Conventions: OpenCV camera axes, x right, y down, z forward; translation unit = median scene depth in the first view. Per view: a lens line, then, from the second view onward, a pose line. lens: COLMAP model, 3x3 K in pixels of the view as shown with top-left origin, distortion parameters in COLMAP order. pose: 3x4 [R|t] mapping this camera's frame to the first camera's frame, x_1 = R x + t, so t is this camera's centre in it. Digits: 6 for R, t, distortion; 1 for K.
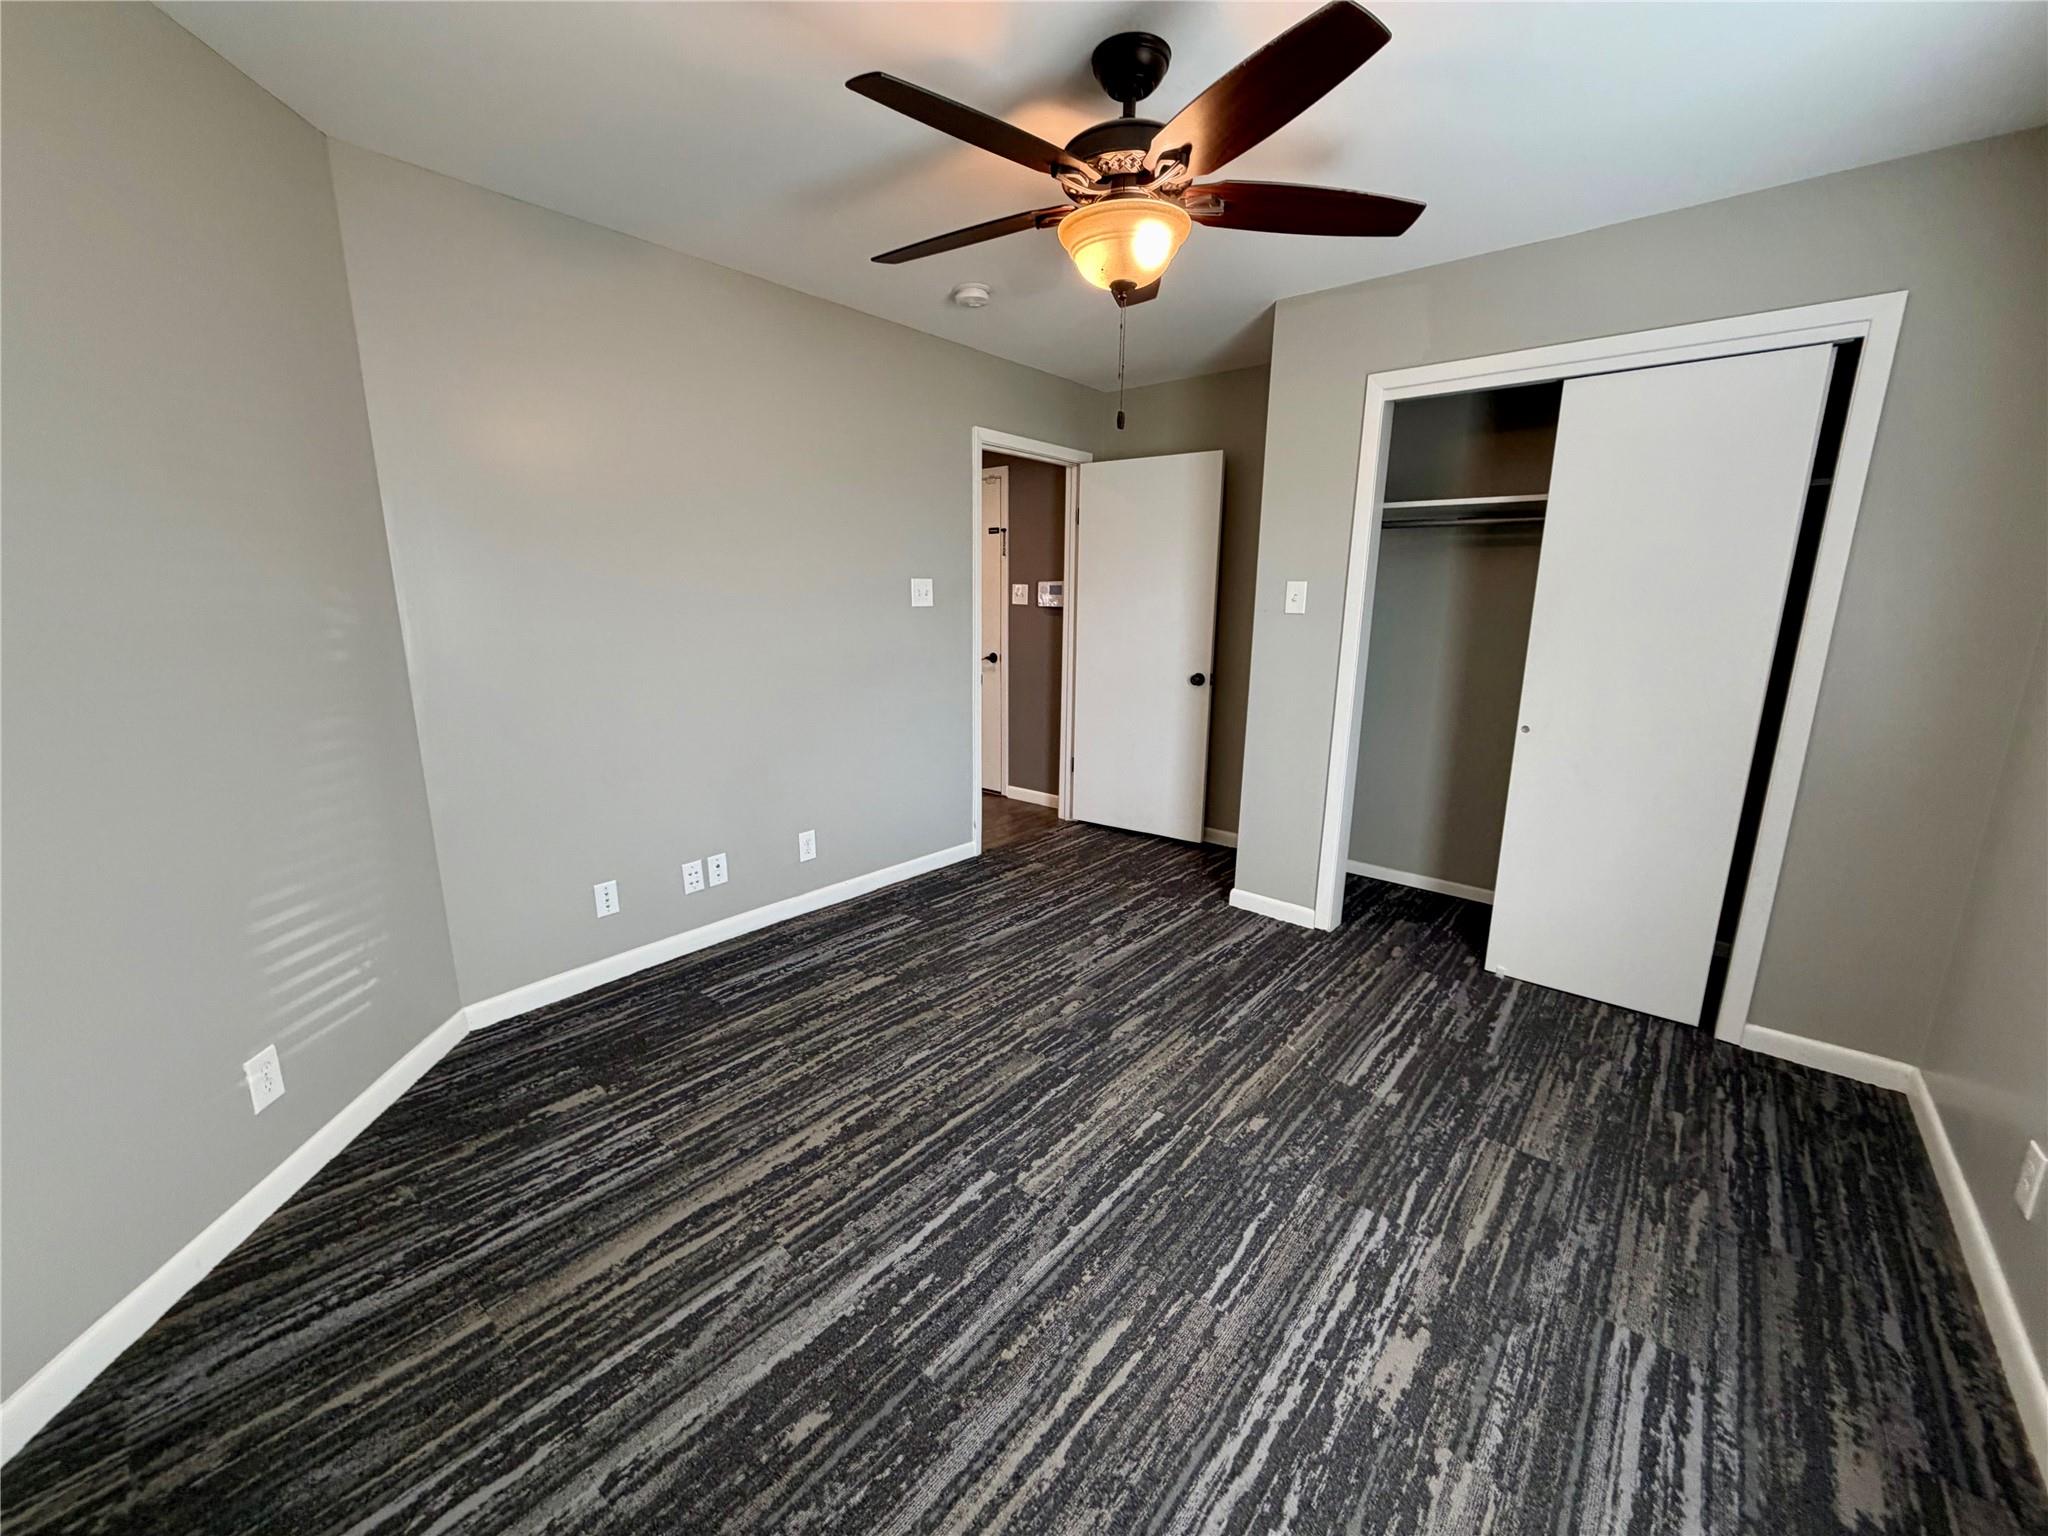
lens RADIAL K [[817.8, 0, 1026.6], [0, 817.8, 770.9], [0, 0, 1]] dist [-0.000038, 0.000231]
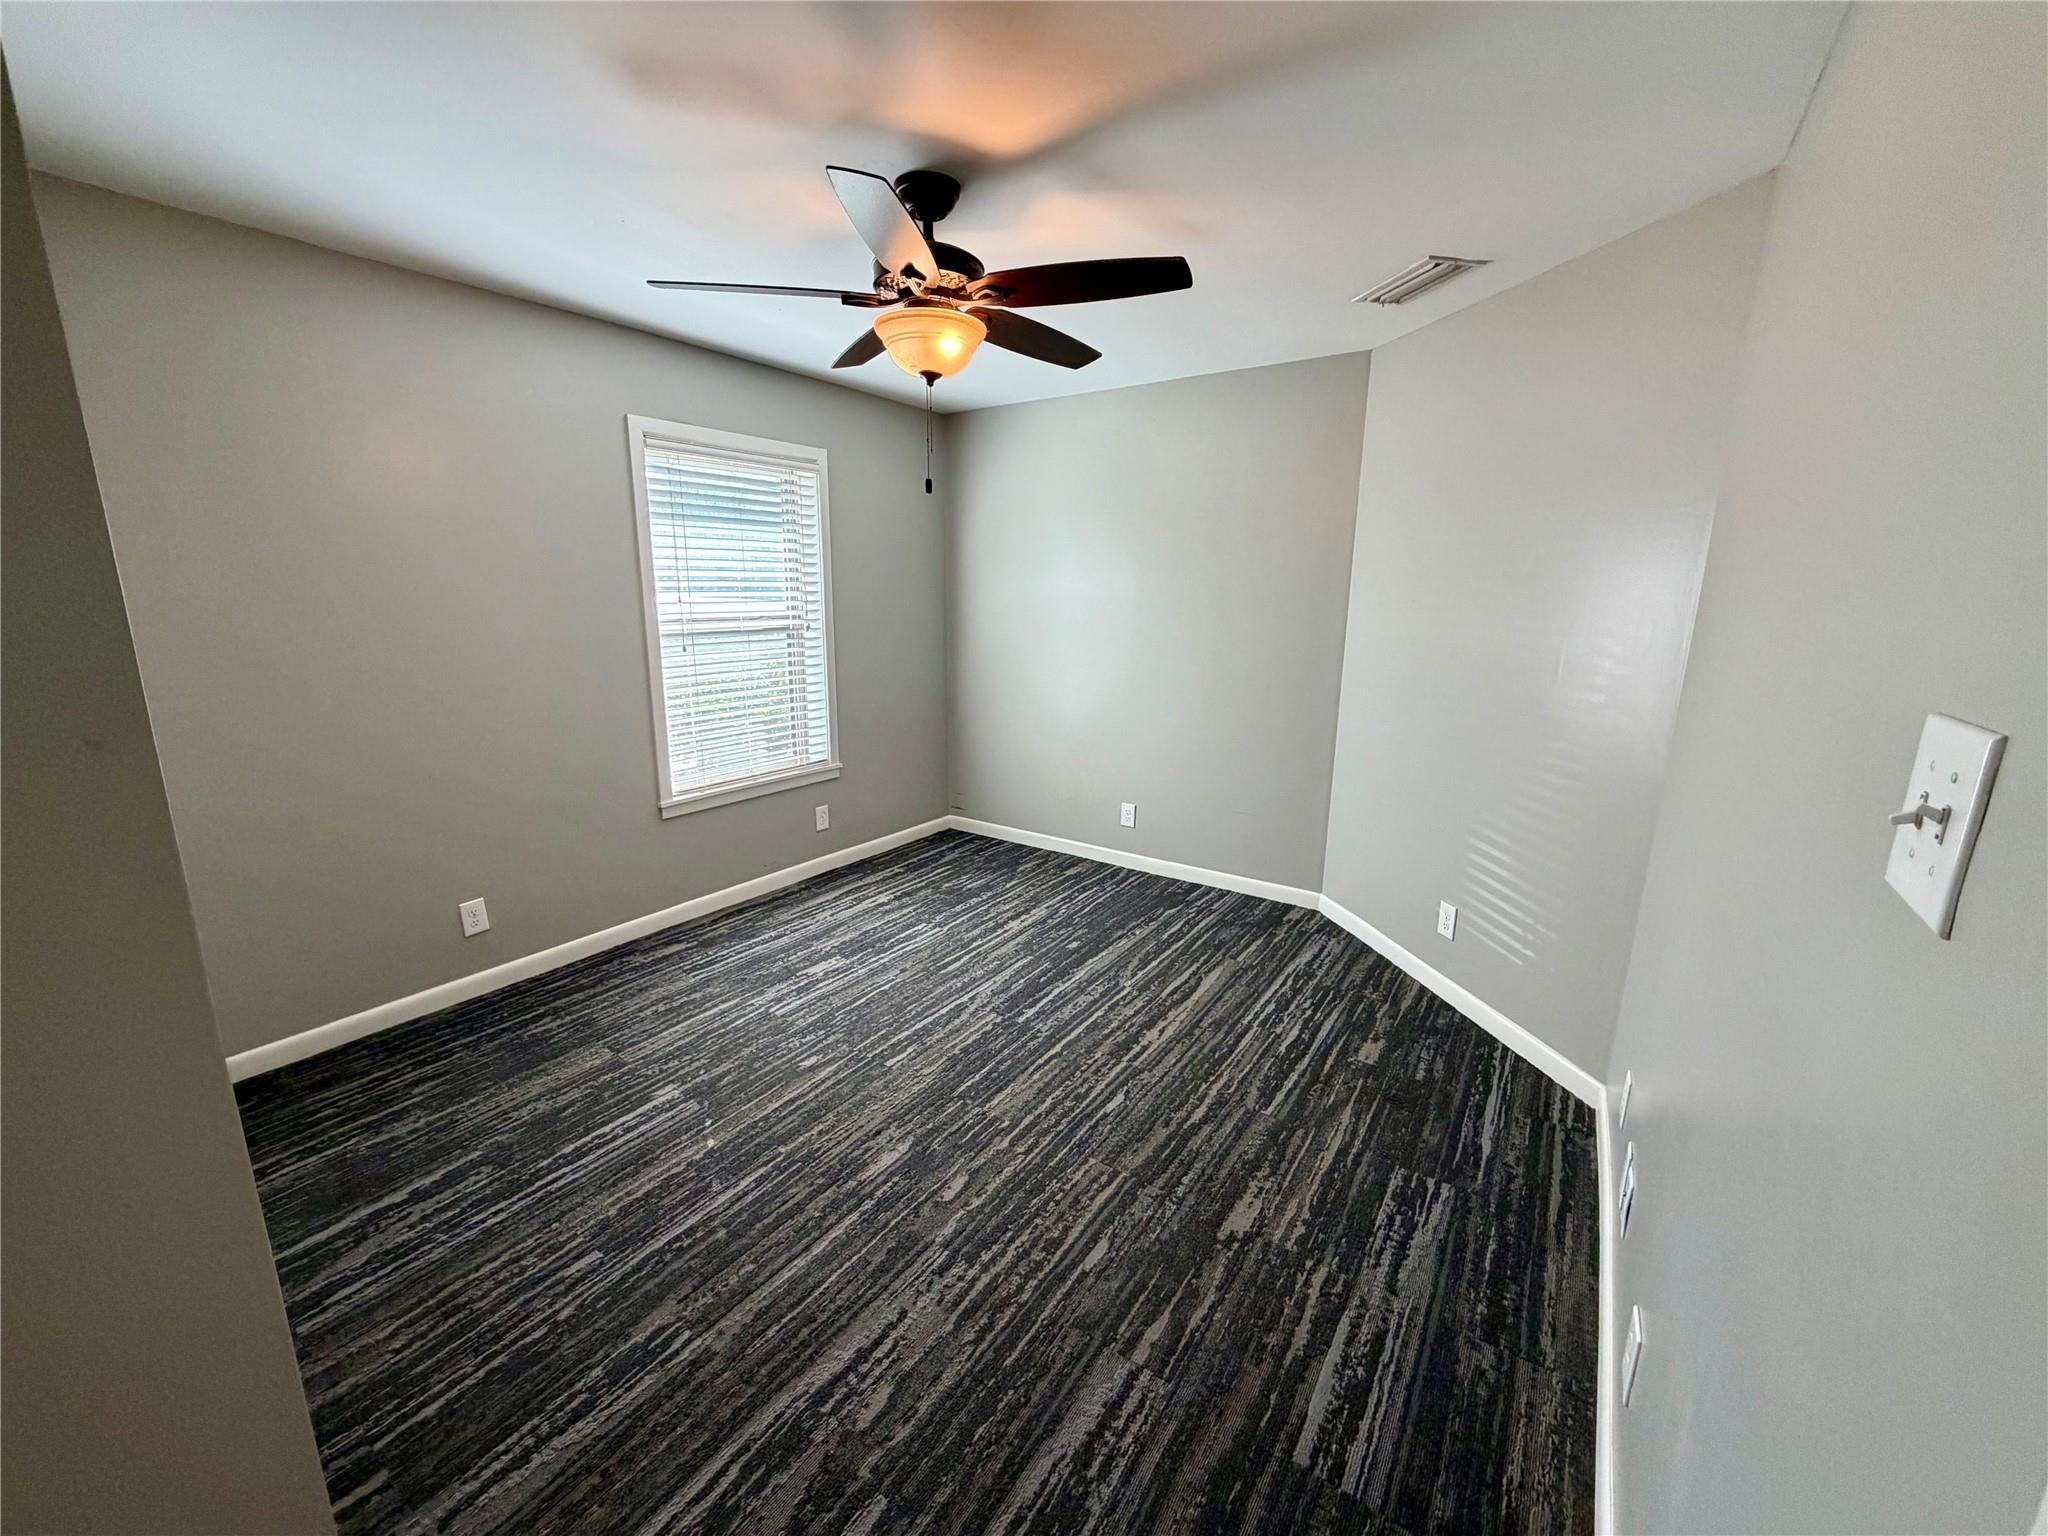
lens RADIAL K [[817.8, 0, 1028.6], [0, 817.8, 773.8], [0, 0, 1]] dist [-0.000038, 0.000231]
pose [[-0.995412, 0.003432, -0.095616, 0.071464], [-0.037787, 0.904012, 0.425834, -0.481476], [0.087899, 0.427494, -0.899735, 1.911843]]
